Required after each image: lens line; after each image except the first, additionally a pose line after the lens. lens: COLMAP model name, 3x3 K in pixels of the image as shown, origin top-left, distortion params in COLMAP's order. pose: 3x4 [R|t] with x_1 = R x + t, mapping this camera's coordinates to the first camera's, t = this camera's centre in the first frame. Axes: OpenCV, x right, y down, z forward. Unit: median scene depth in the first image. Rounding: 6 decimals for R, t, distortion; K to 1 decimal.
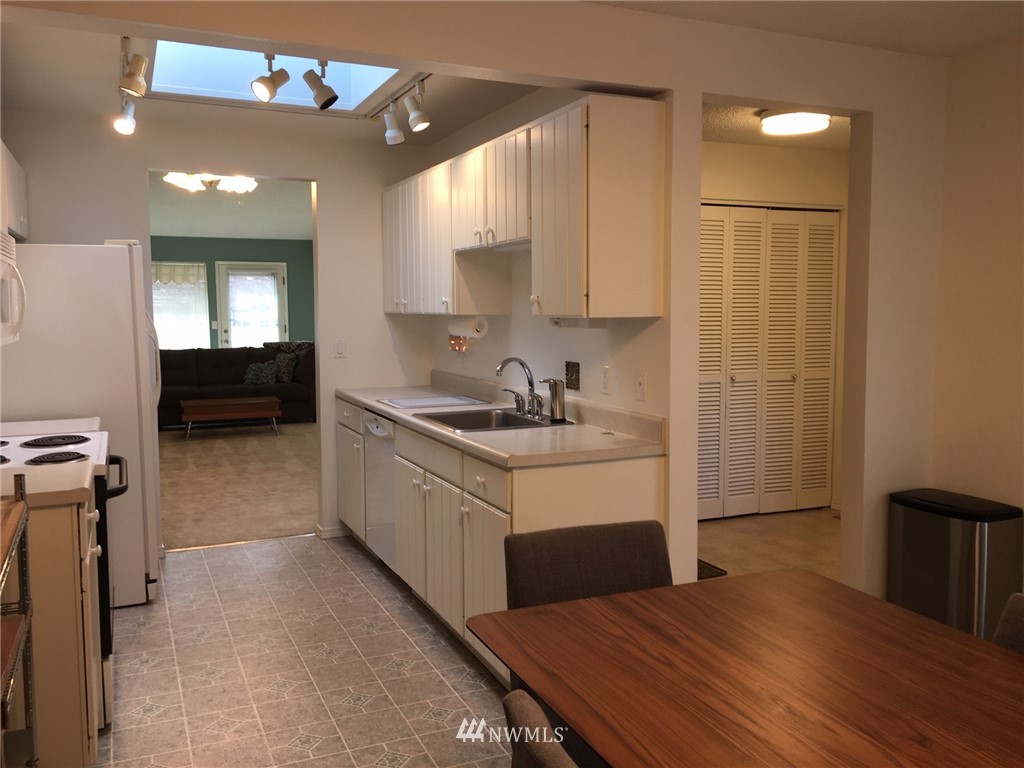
lens RADIAL K [[875.3, 0, 512.0], [0, 875.3, 384.0], [0, 0, 1]] dist [0.079230, 0.001971]
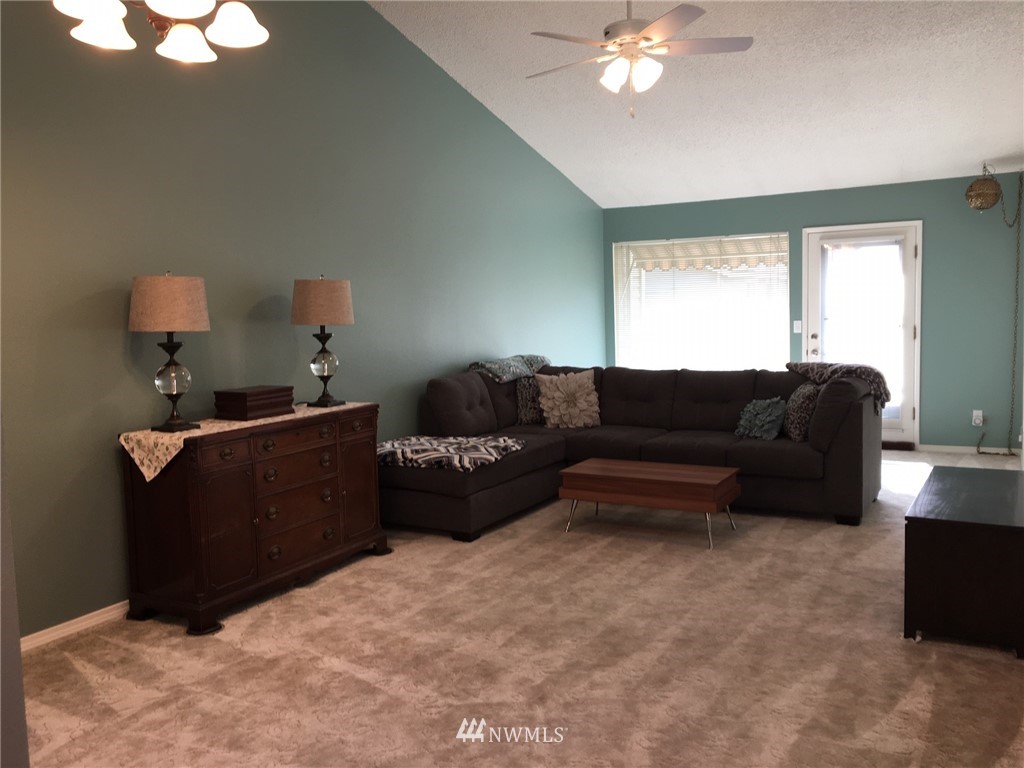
lens RADIAL K [[875.3, 0, 512.0], [0, 875.3, 384.0], [0, 0, 1]] dist [0.079230, 0.001971]
pose [[0.607462, 0.064142, -0.791755, 0.068170], [-0.049383, 0.997856, 0.042951, -0.051127], [0.792812, 0.013008, 0.609327, 0.526949]]
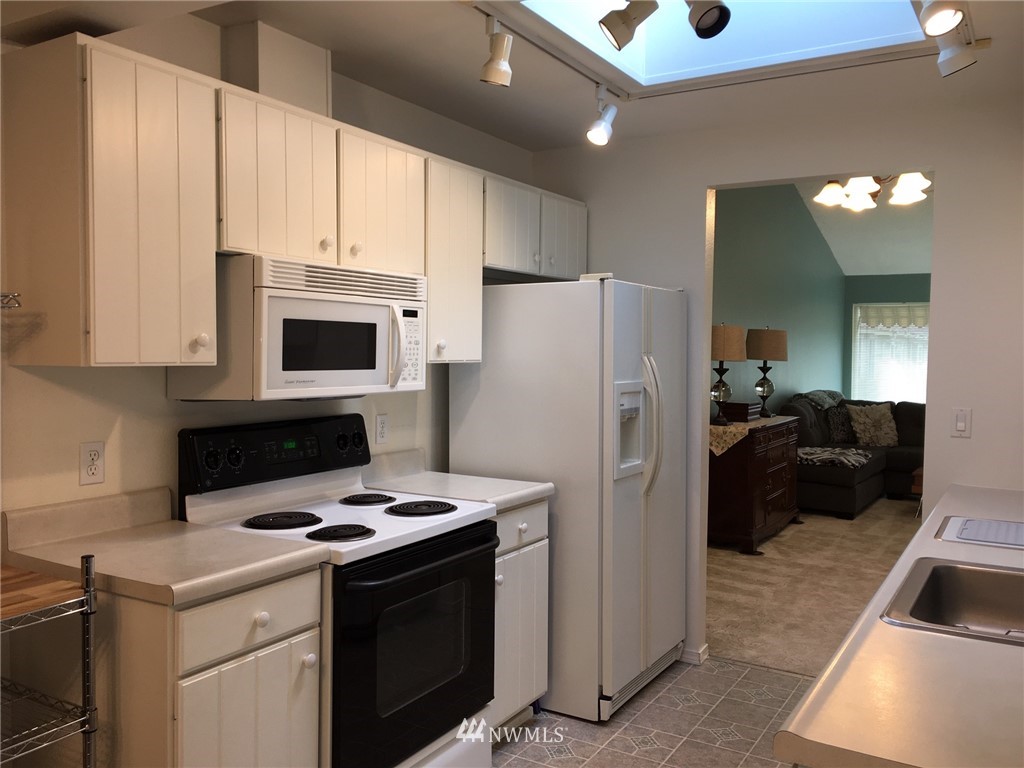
lens RADIAL K [[875.3, 0, 512.0], [0, 875.3, 384.0], [0, 0, 1]] dist [0.079230, 0.001971]
pose [[0.578954, 0.046165, -0.814053, 0.074669], [-0.087710, 0.996129, -0.005889, -0.019177], [0.810629, 0.074810, 0.580761, 0.188070]]
